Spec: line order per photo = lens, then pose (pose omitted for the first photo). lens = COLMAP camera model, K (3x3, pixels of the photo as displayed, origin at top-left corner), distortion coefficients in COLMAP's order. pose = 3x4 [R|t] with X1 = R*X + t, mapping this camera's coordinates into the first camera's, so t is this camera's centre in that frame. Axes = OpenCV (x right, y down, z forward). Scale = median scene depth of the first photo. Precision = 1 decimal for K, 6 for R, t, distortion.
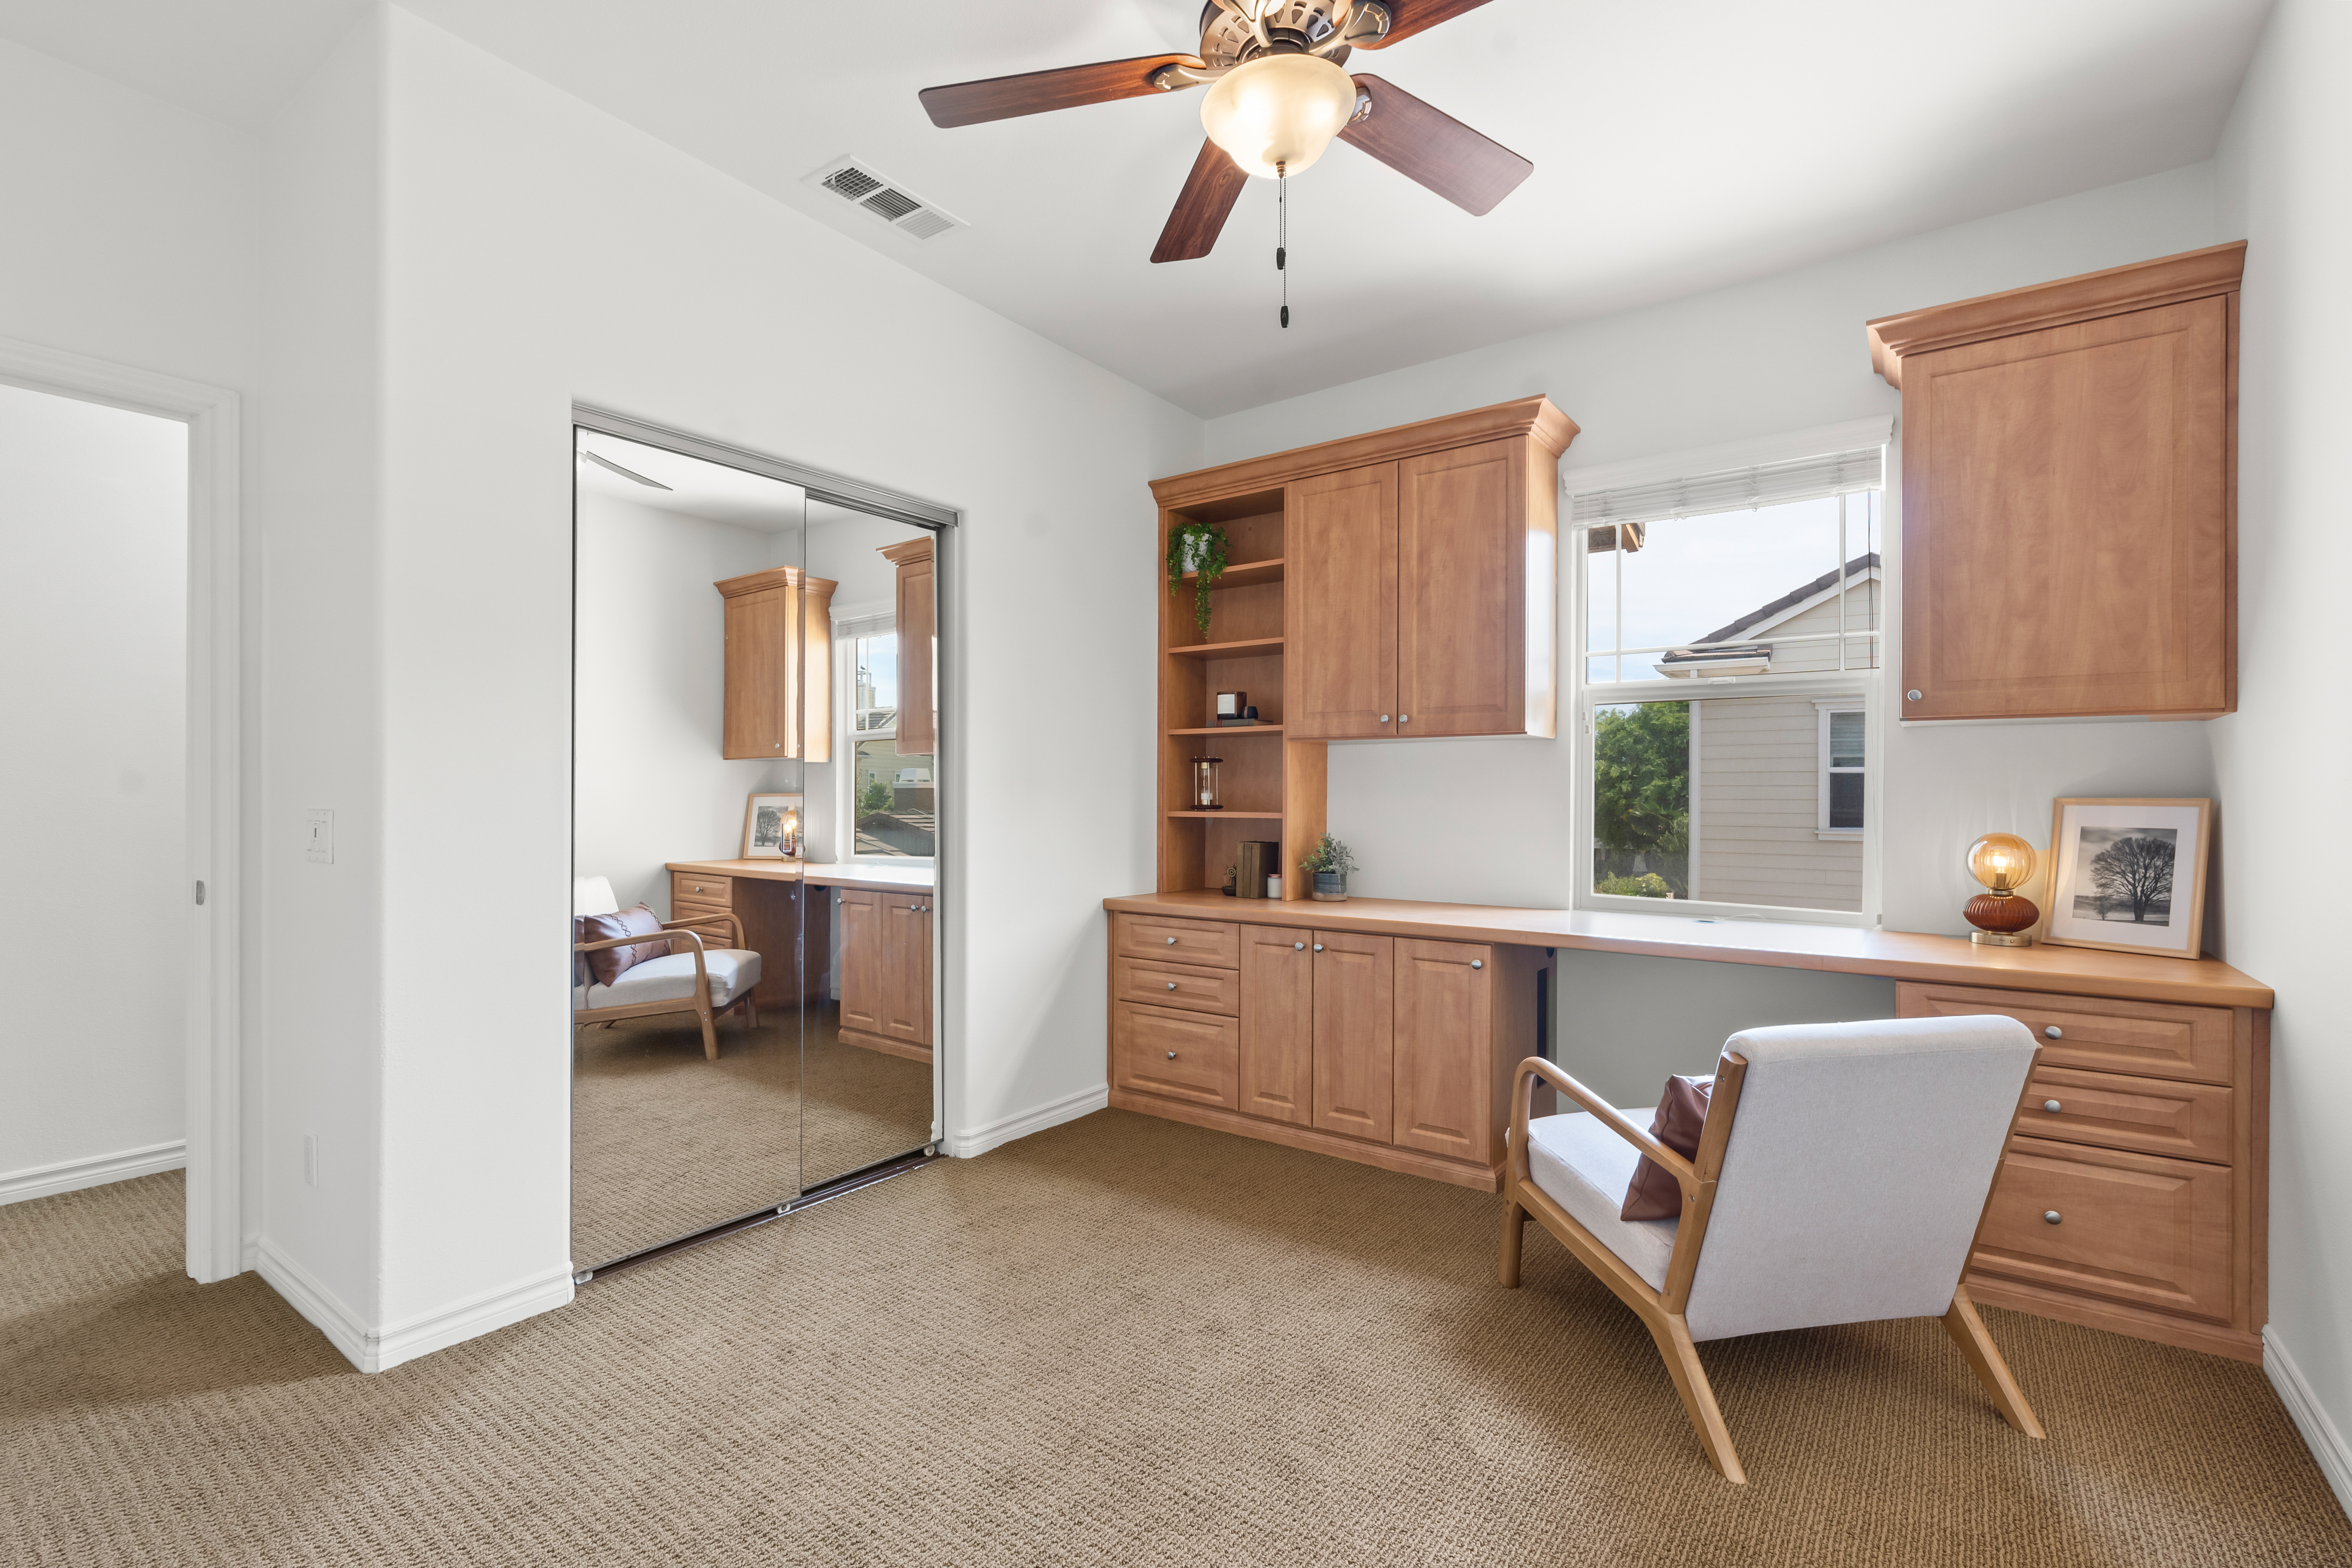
lens RADIAL K [[1066.6, 0, 1167.5], [0, 1066.6, 793.0], [0, 0, 1]] dist [-0.000764, -0.001559]
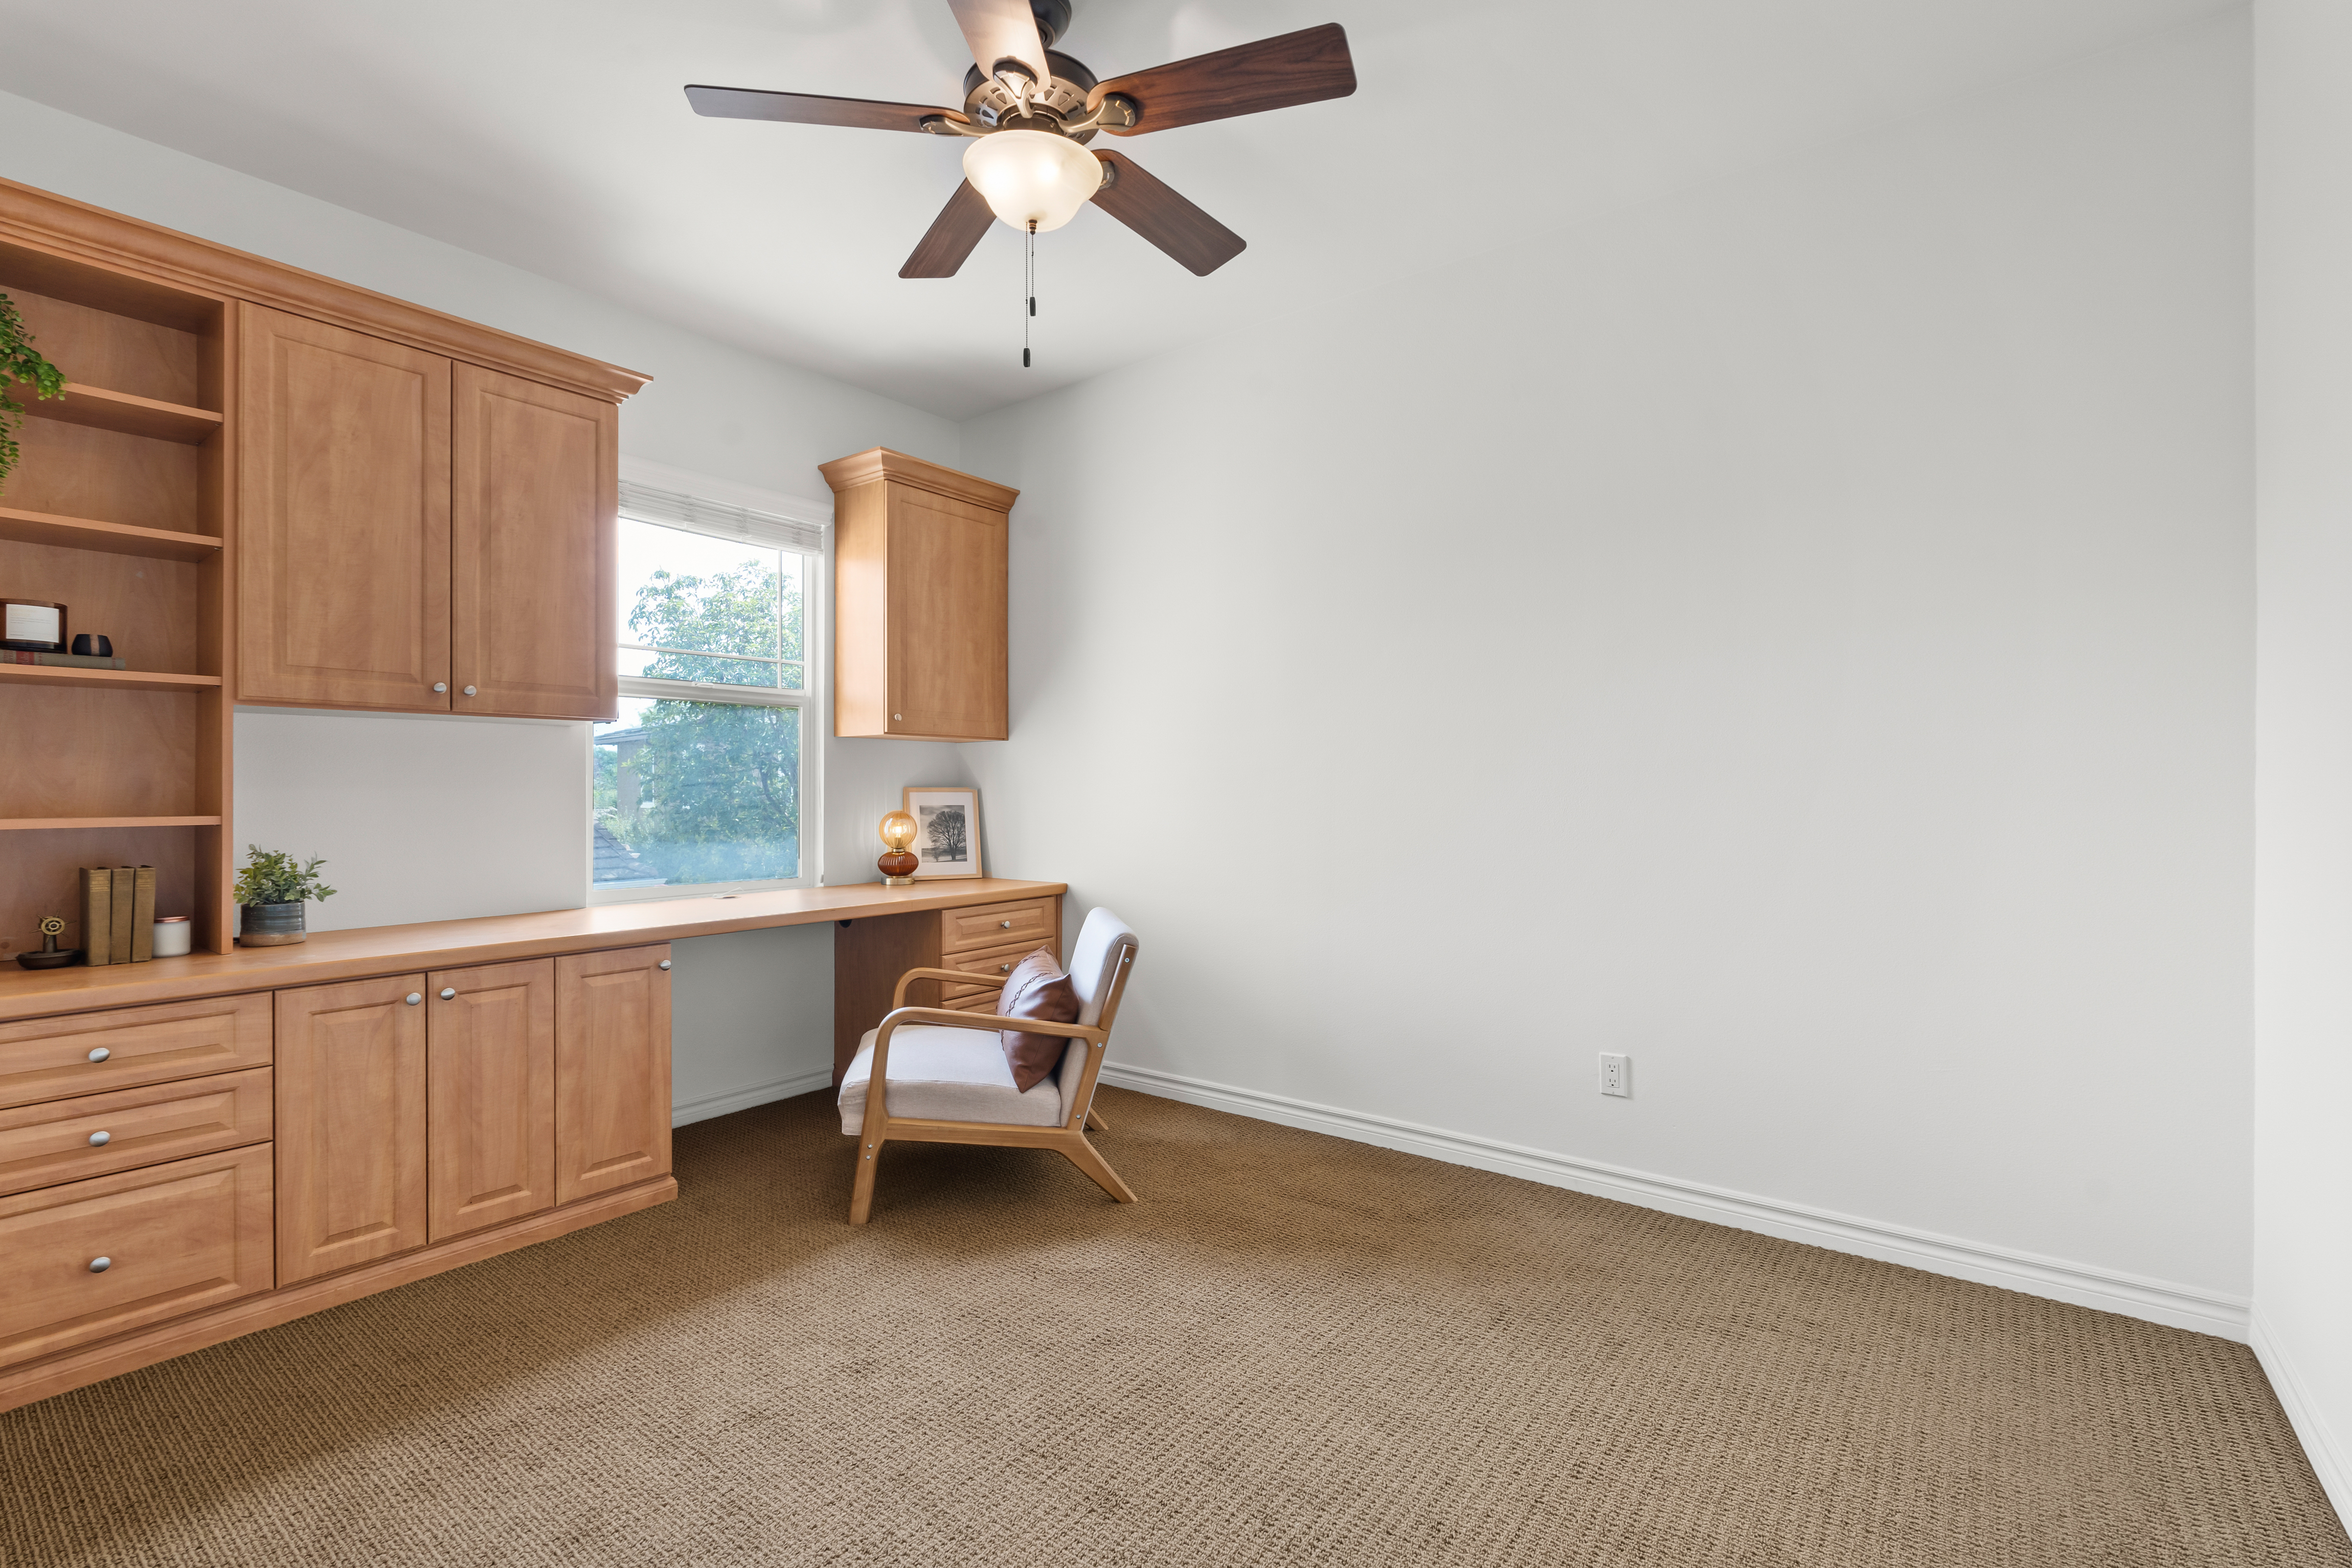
lens RADIAL K [[1066.6, 0, 1166.0], [0, 1066.6, 782.9], [0, 0, 1]] dist [-0.000764, -0.001559]
pose [[0.007340, 0.000432, 0.999973, -0.603461], [-0.001935, 0.999998, -0.000418, -0.001974], [-0.999971, -0.001932, 0.007341, 0.503915]]
